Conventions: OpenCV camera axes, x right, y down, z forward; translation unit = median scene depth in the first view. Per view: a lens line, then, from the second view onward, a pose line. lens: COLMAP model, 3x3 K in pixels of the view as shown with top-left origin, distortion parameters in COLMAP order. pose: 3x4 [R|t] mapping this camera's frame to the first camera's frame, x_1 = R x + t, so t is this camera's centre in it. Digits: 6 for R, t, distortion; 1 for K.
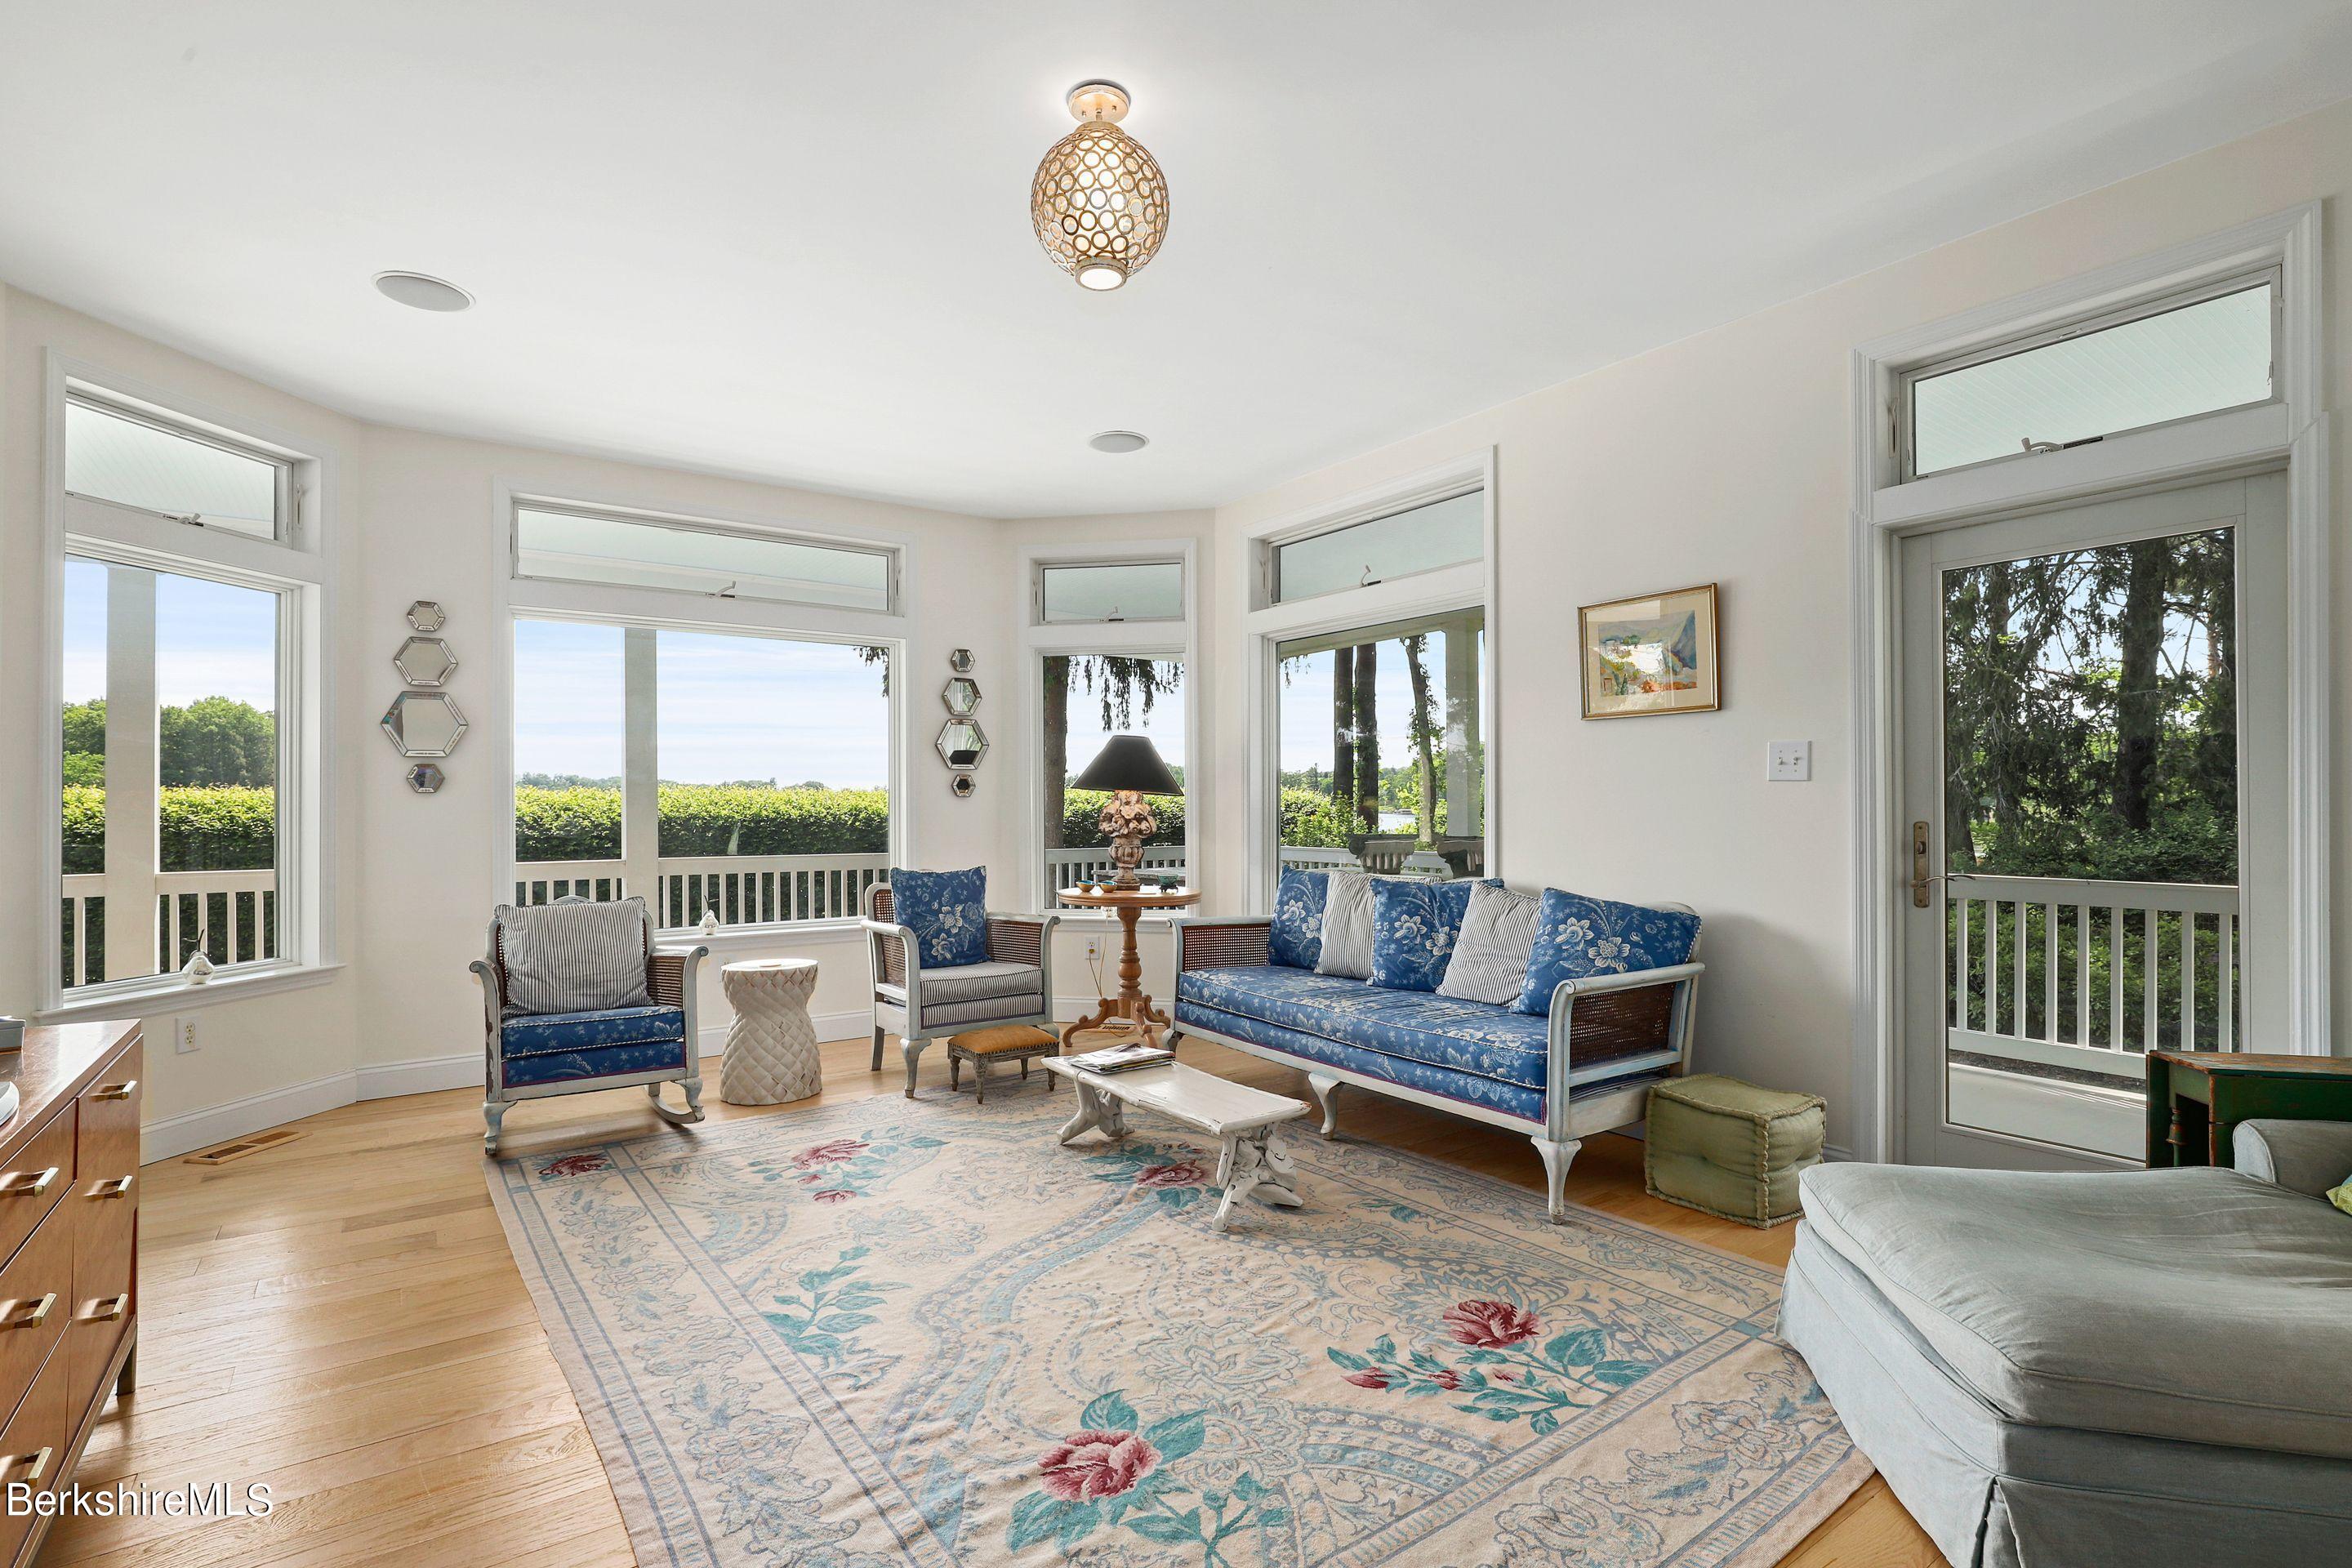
lens RADIAL K [[1137.5, 0, 1179.0], [0, 1137.5, 802.4], [0, 0, 1]] dist [-0.003266, -0.000462]
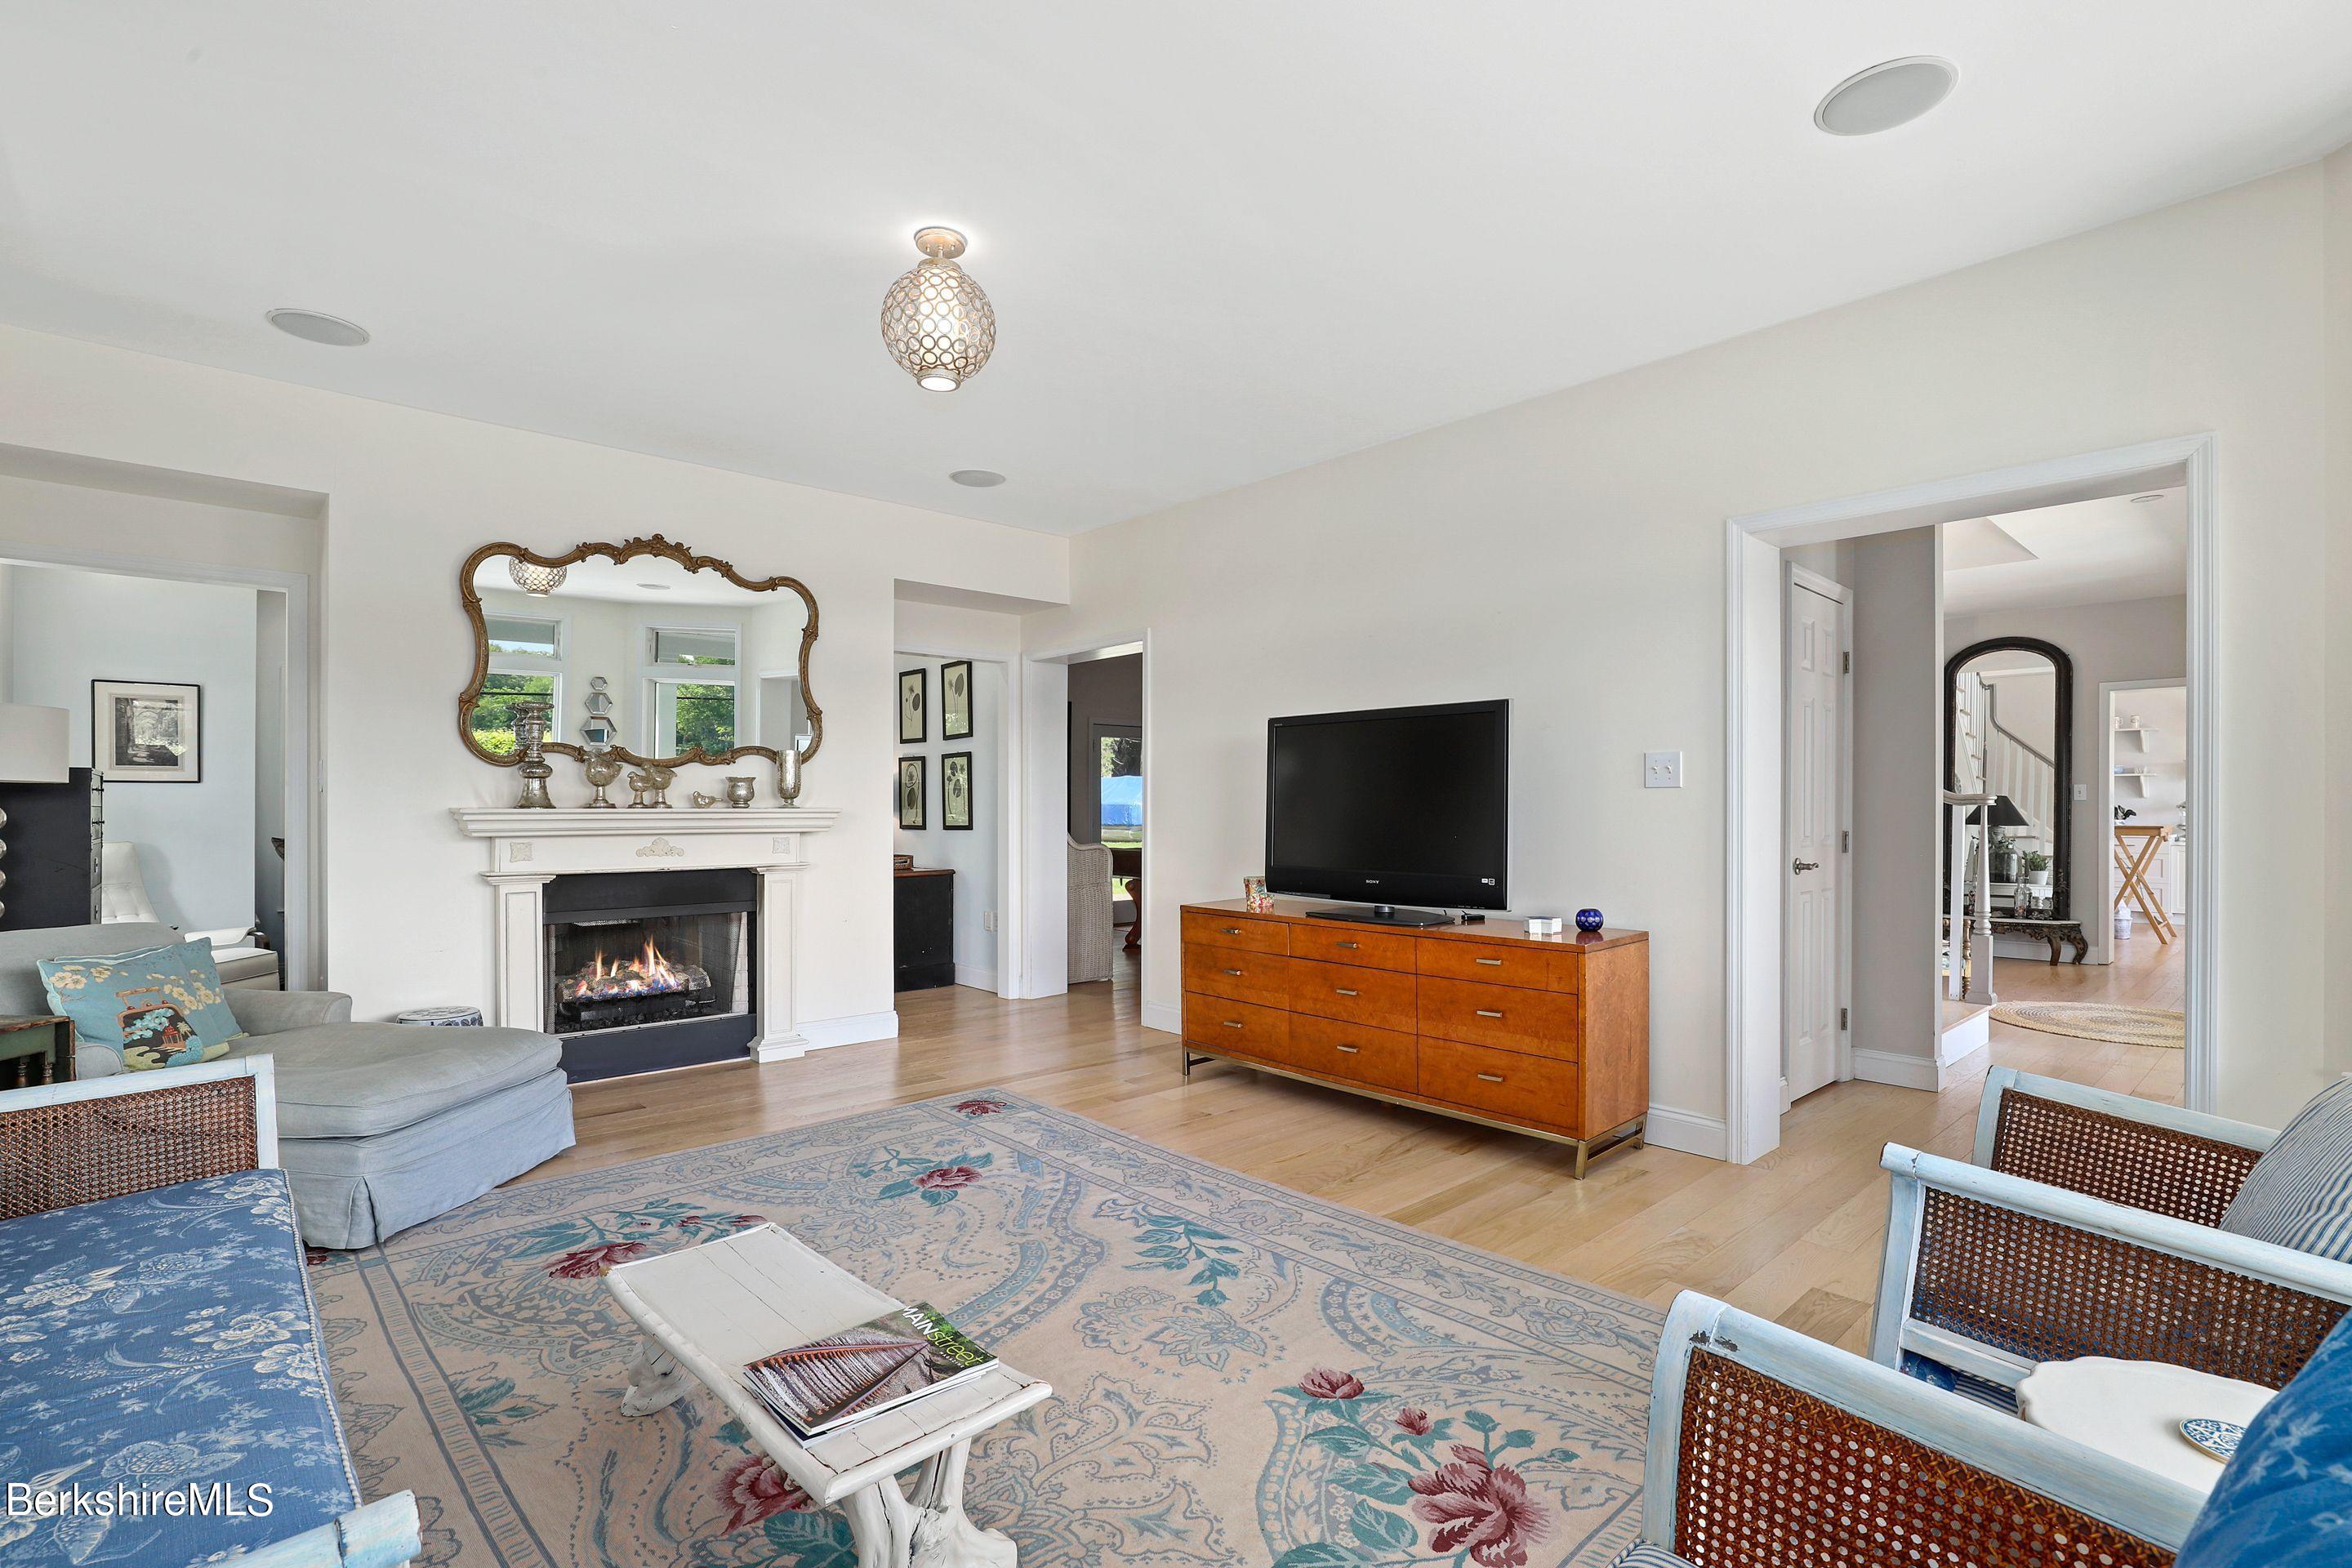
lens RADIAL K [[1137.5, 0, 1179.5], [0, 1137.5, 794.7], [0, 0, 1]] dist [-0.003266, -0.000462]
pose [[-0.994066, 0.005426, -0.108645, -0.196524], [0.006666, 0.999917, -0.011053, 0.005720], [0.108576, -0.011711, -0.994019, 2.288247]]
